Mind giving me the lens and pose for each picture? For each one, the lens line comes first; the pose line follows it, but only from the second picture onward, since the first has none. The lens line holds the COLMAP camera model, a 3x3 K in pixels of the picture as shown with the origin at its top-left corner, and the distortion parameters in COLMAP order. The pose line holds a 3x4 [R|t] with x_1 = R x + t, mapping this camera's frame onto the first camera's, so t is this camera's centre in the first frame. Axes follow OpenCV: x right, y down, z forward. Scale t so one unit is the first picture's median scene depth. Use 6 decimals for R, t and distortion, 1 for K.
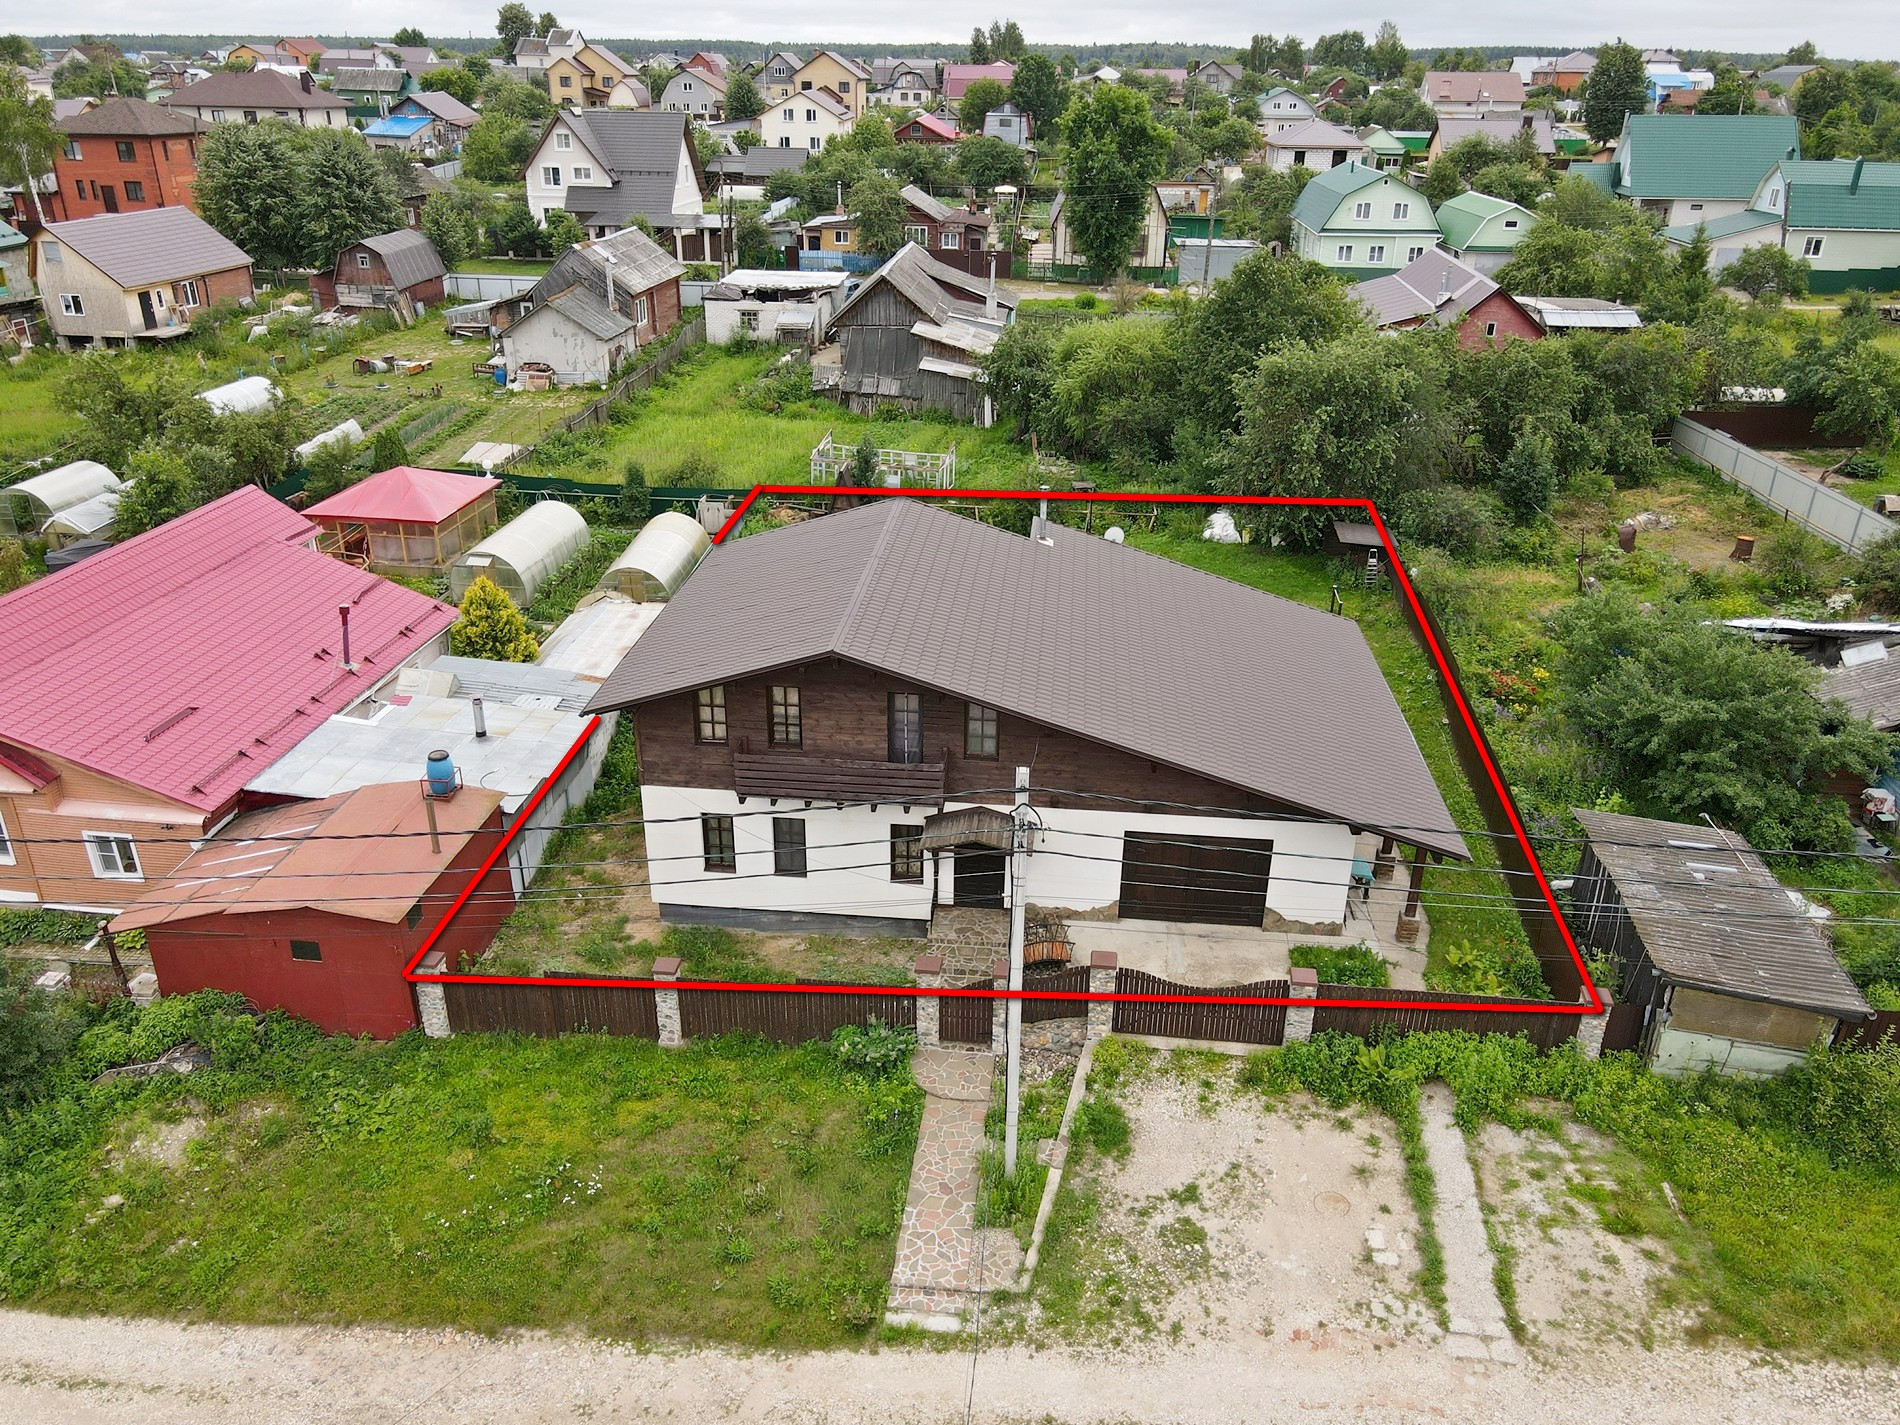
lens RADIAL K [[1394.3, 0, 943.0], [0, 1394.3, 716.1], [0, 0, 1]] dist [0.000310, 0.003549]
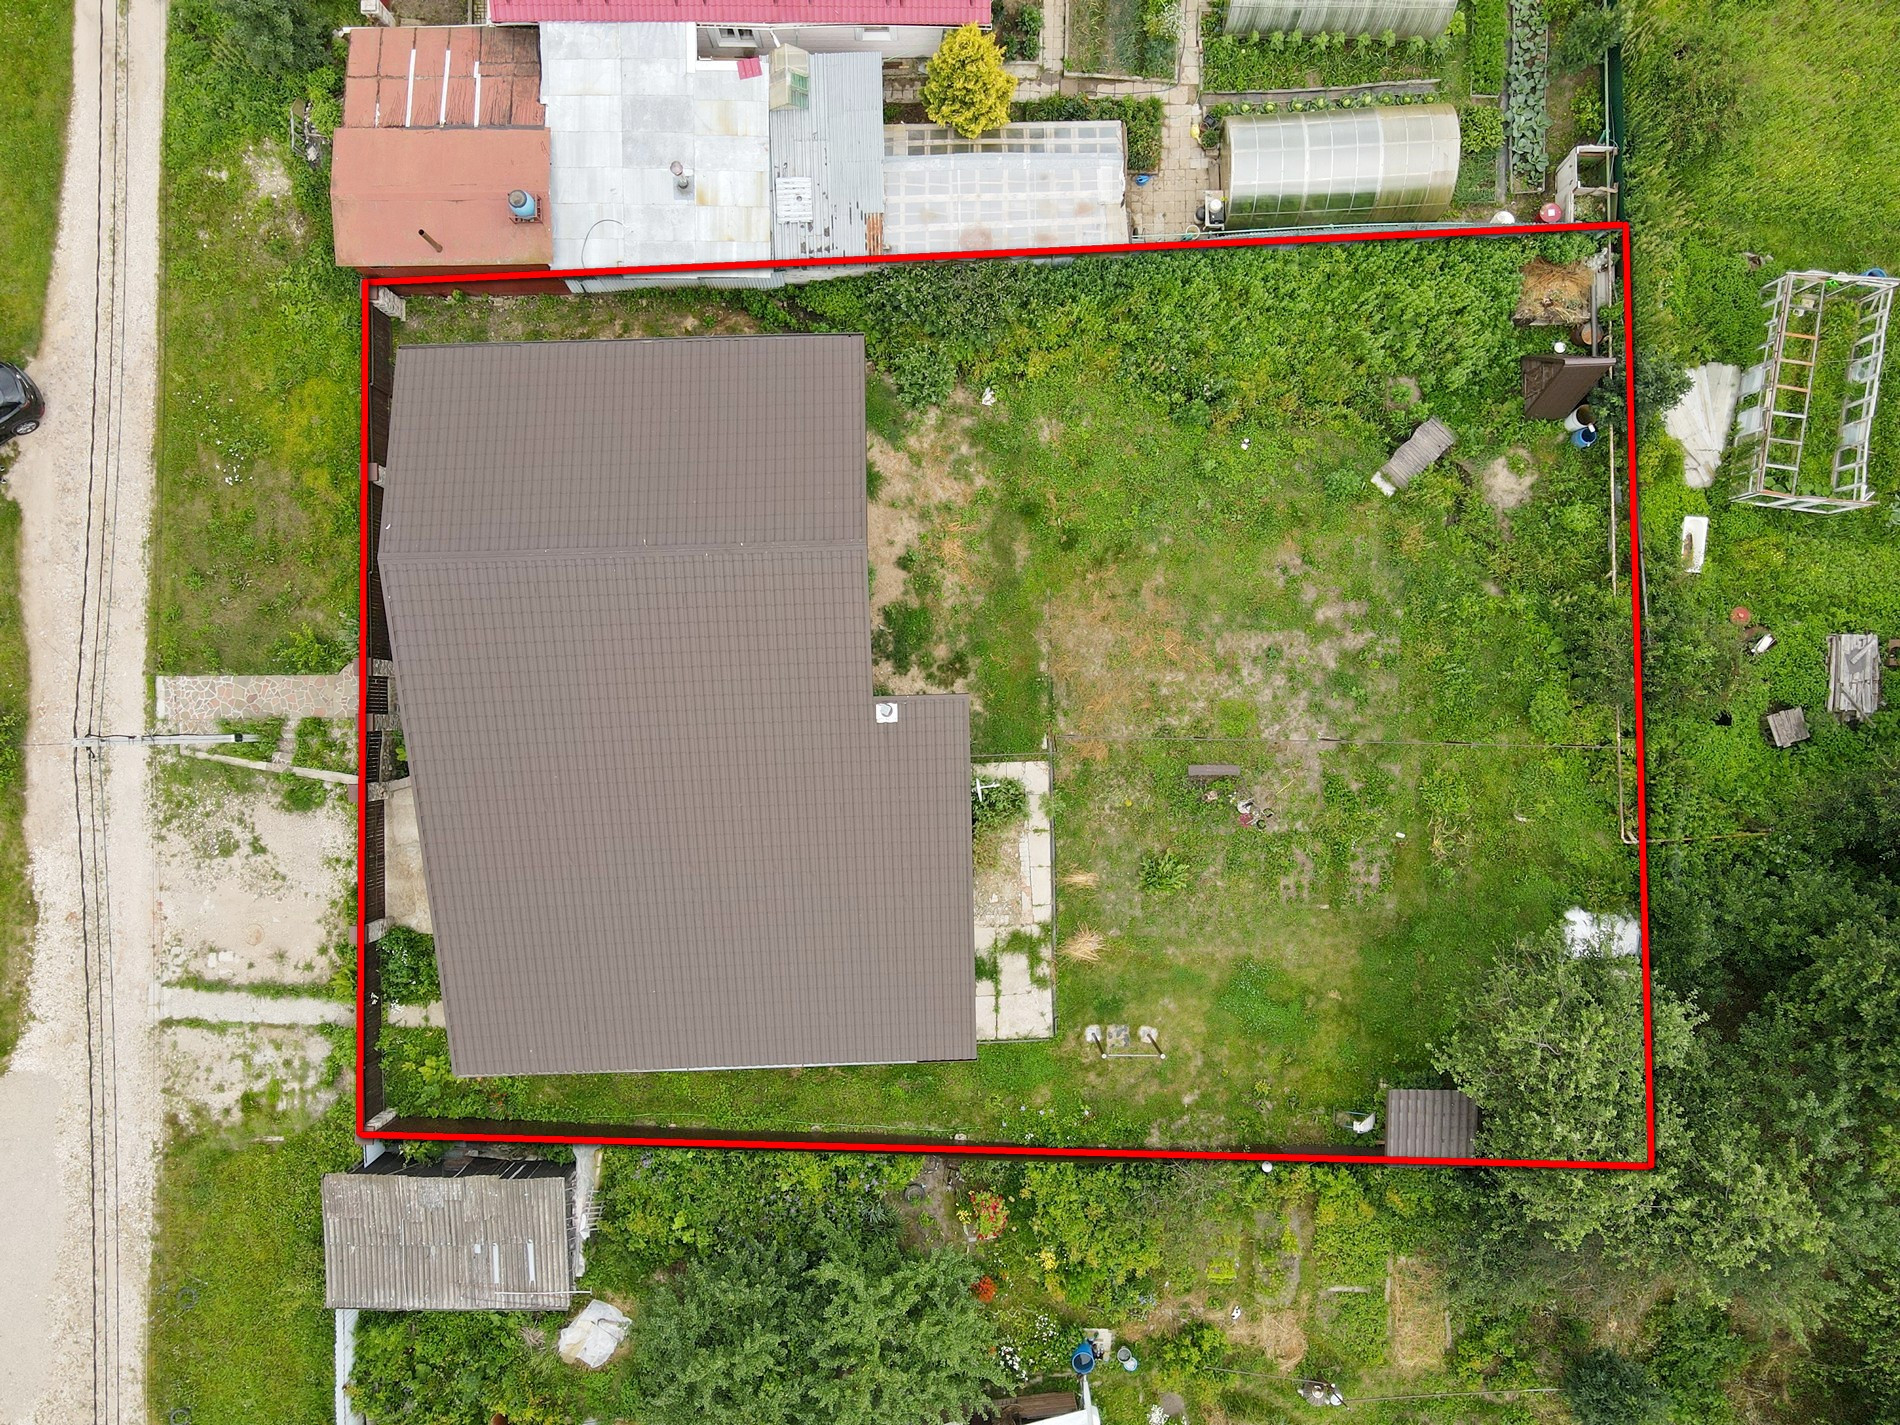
lens RADIAL K [[1397.2, 0, 950.0], [0, 1397.2, 712.5], [0, 0, 1]] dist [0.013825, 0.001546]
pose [[0.125128, 0.992140, -0.000781, 0.117953], [-0.419860, 0.053666, 0.906001, -1.441192], [0.898922, -0.113038, 0.423275, 1.020967]]
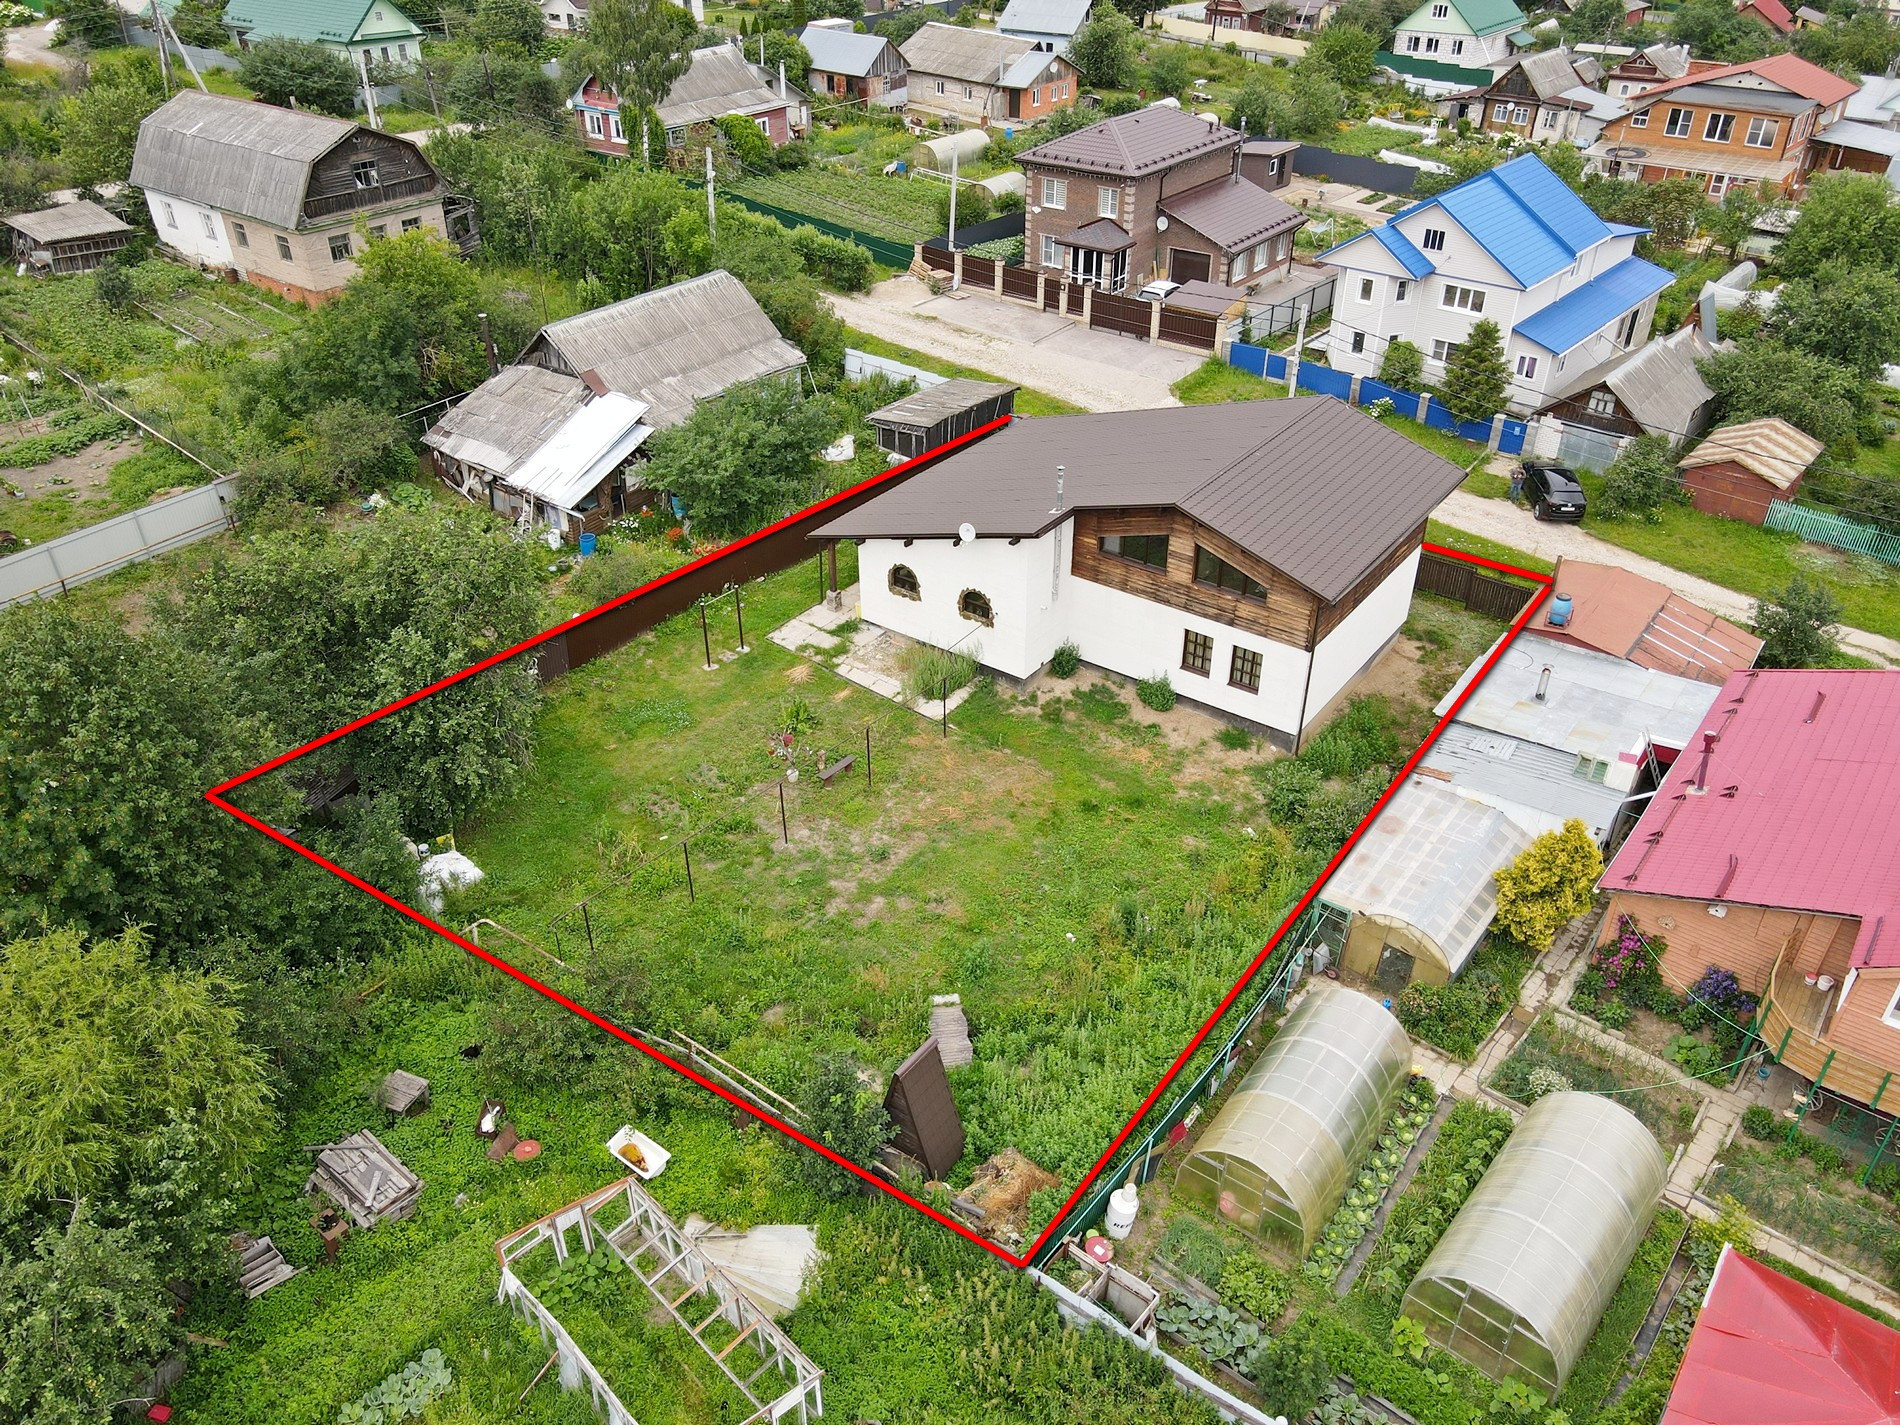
lens RADIAL K [[1397.2, 0, 950.0], [0, 1397.2, 712.5], [0, 0, 1]] dist [0.013825, 0.001546]
pose [[-0.856773, -0.287292, 0.428257, -0.610716], [0.211838, 0.561076, 0.800199, -1.506704], [-0.470175, 0.776310, -0.419855, 2.548961]]
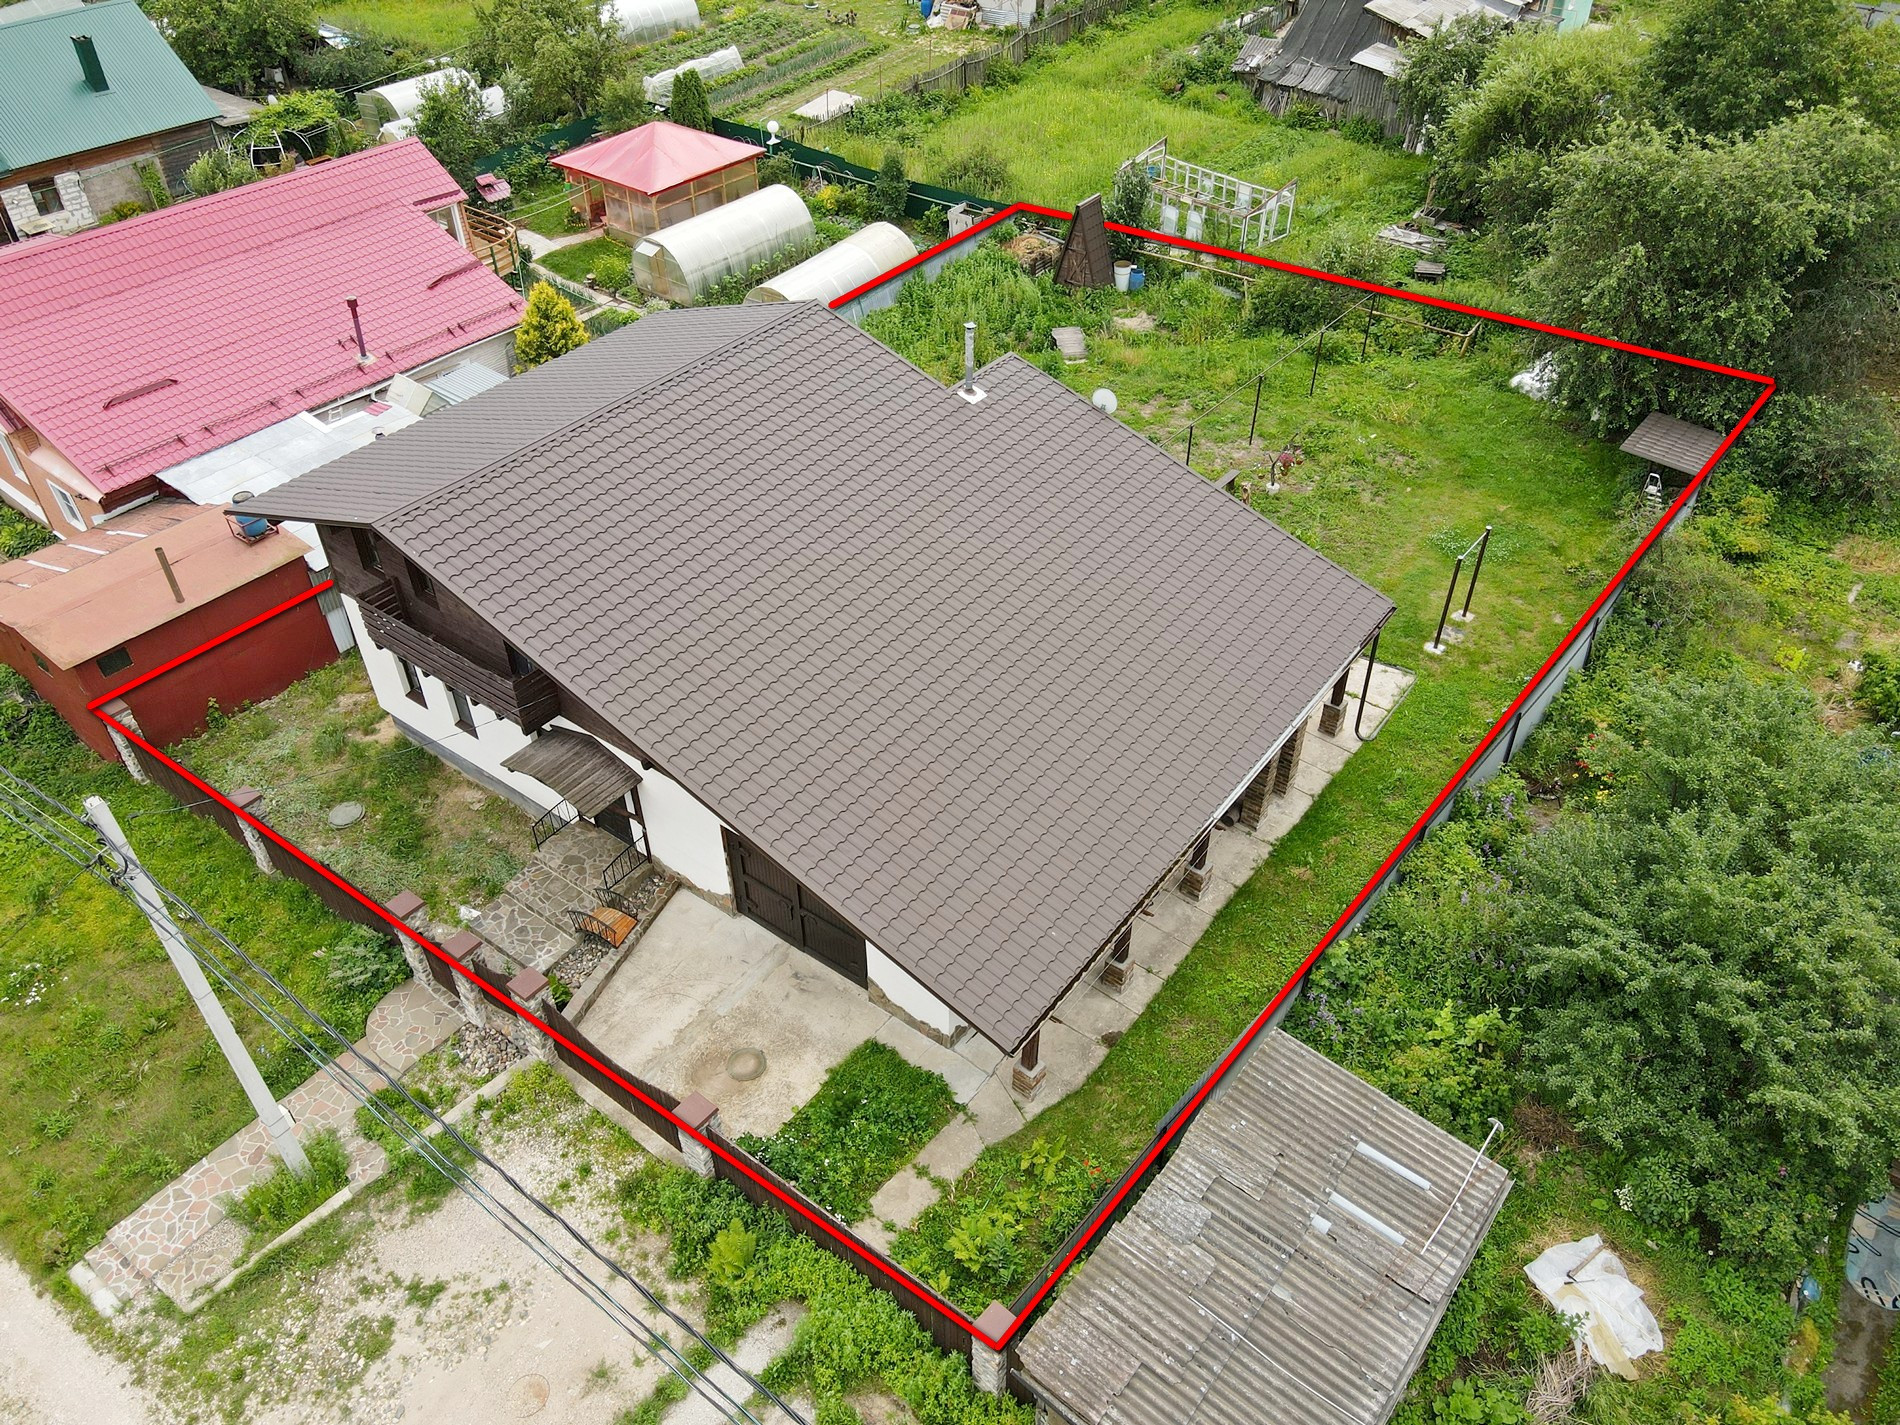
lens RADIAL K [[1397.2, 0, 950.0], [0, 1397.2, 712.5], [0, 0, 1]] dist [0.013825, 0.001546]
pose [[0.855611, 0.317102, -0.409116, 0.661187], [-0.202650, 0.932501, 0.298957, -0.291829], [0.476301, -0.172884, 0.862119, 0.467748]]
